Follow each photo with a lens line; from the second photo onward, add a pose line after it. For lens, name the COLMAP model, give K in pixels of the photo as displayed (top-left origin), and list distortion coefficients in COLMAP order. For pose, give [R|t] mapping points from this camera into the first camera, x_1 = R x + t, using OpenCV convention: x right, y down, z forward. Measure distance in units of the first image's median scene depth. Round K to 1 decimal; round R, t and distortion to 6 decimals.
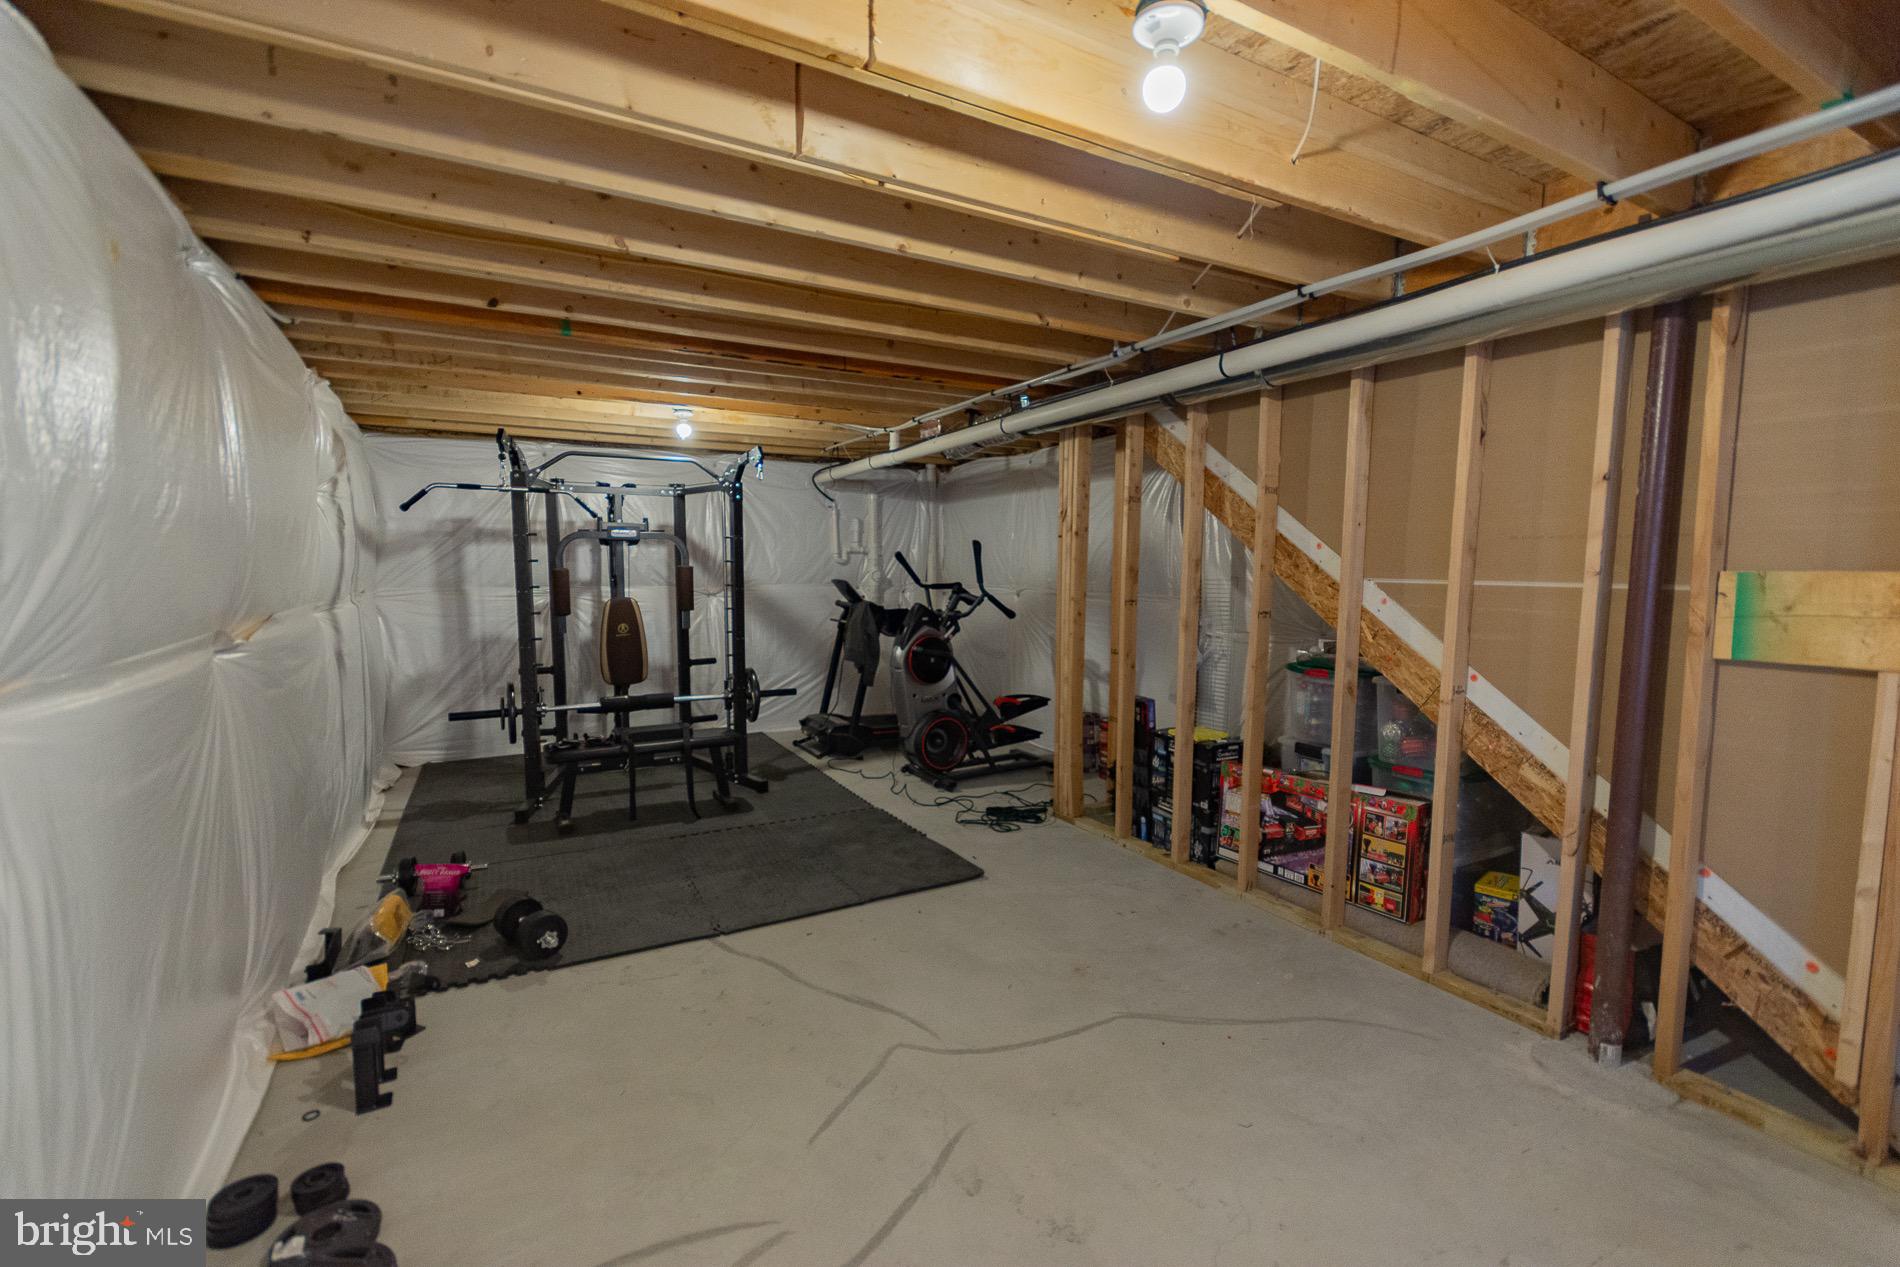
lens RADIAL K [[831.9, 0, 941.7], [0, 831.9, 639.3], [0, 0, 1]] dist [0.009237, -0.003616]
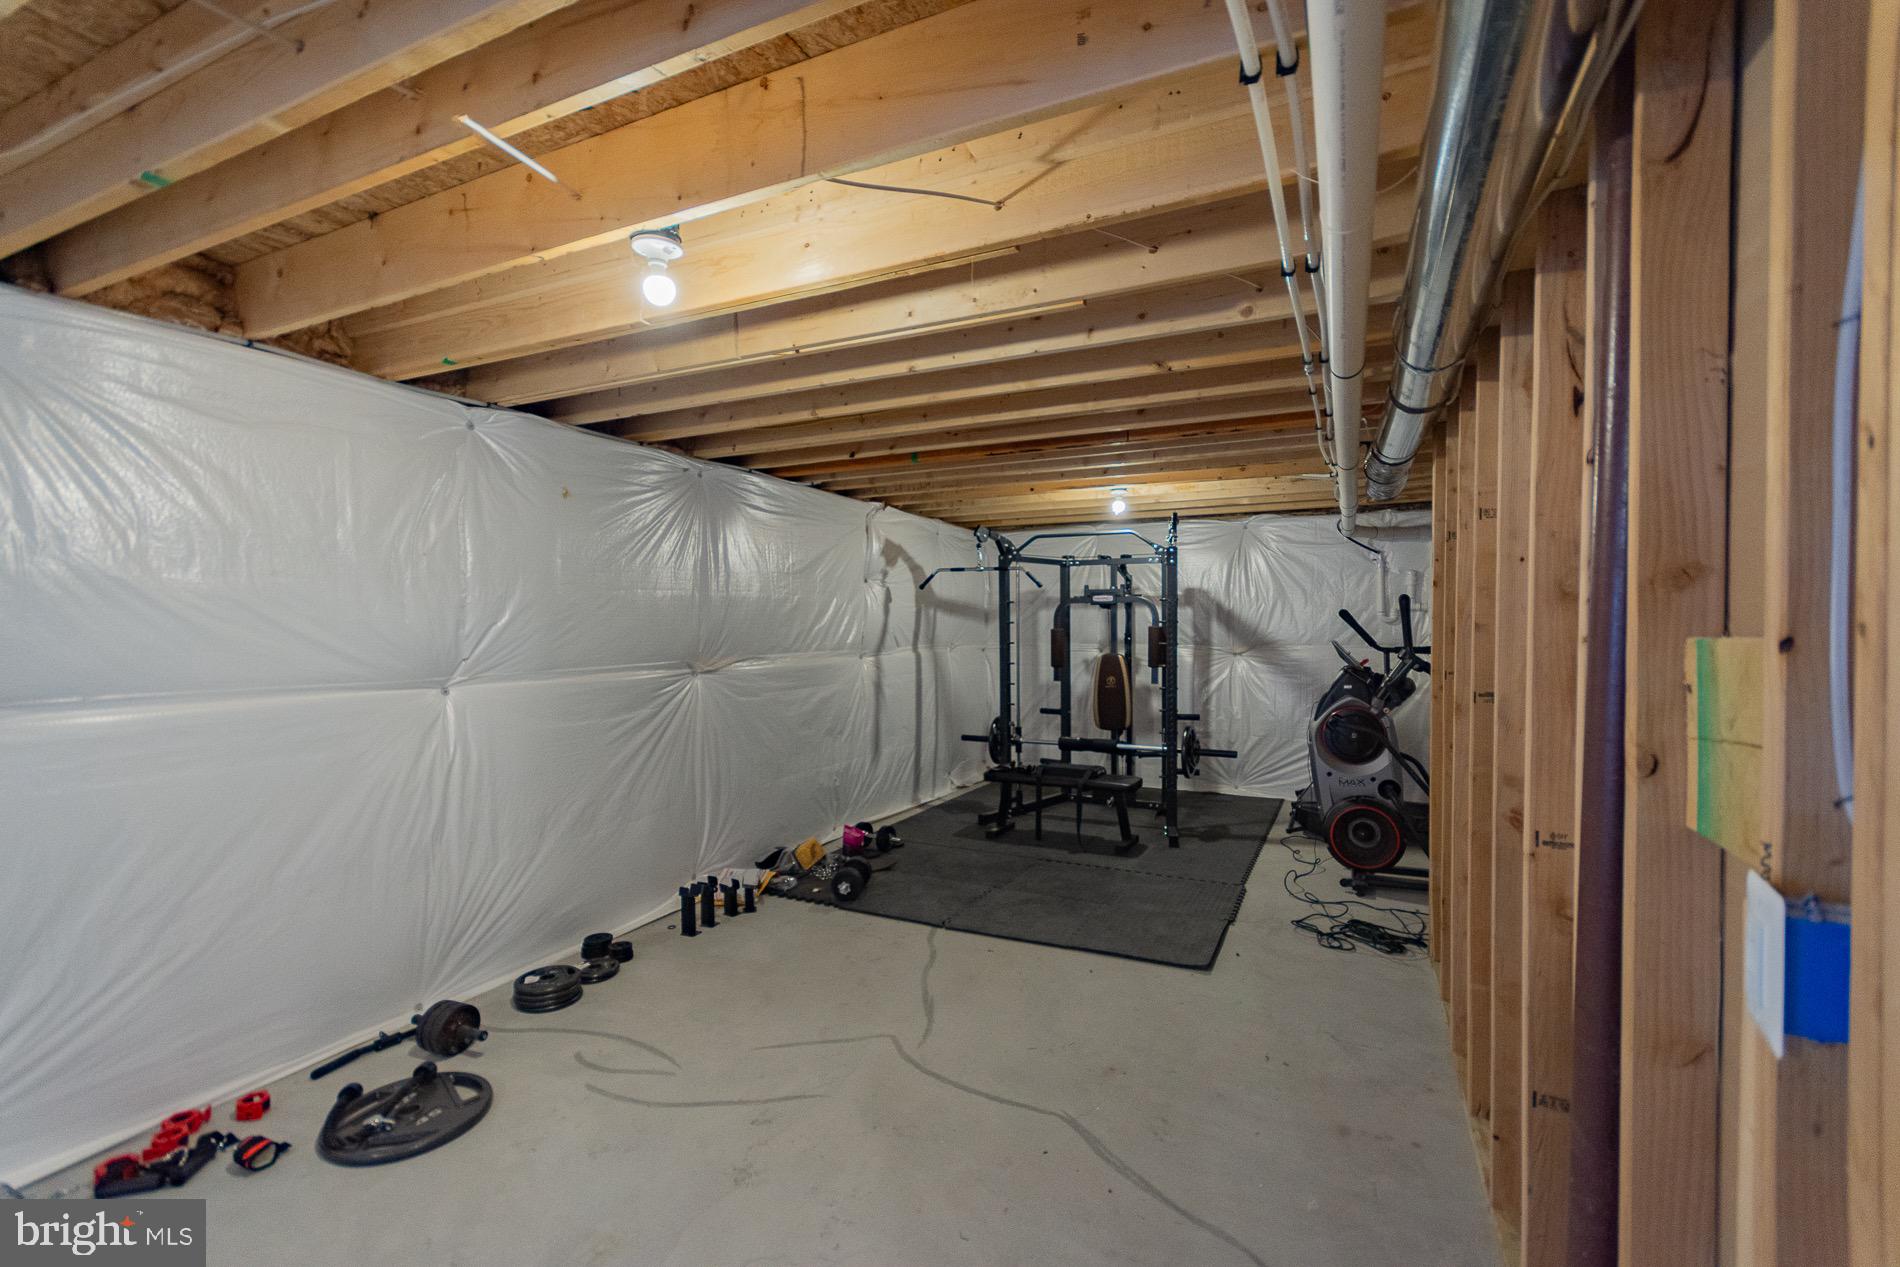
lens RADIAL K [[831.9, 0, 956.0], [0, 831.9, 631.7], [0, 0, 1]] dist [0.009237, -0.003616]
pose [[0.574180, 0.002564, -0.818725, 0.527768], [-0.069712, 0.996517, -0.045769, -0.015649], [0.815756, 0.083355, 0.572358, 0.199864]]
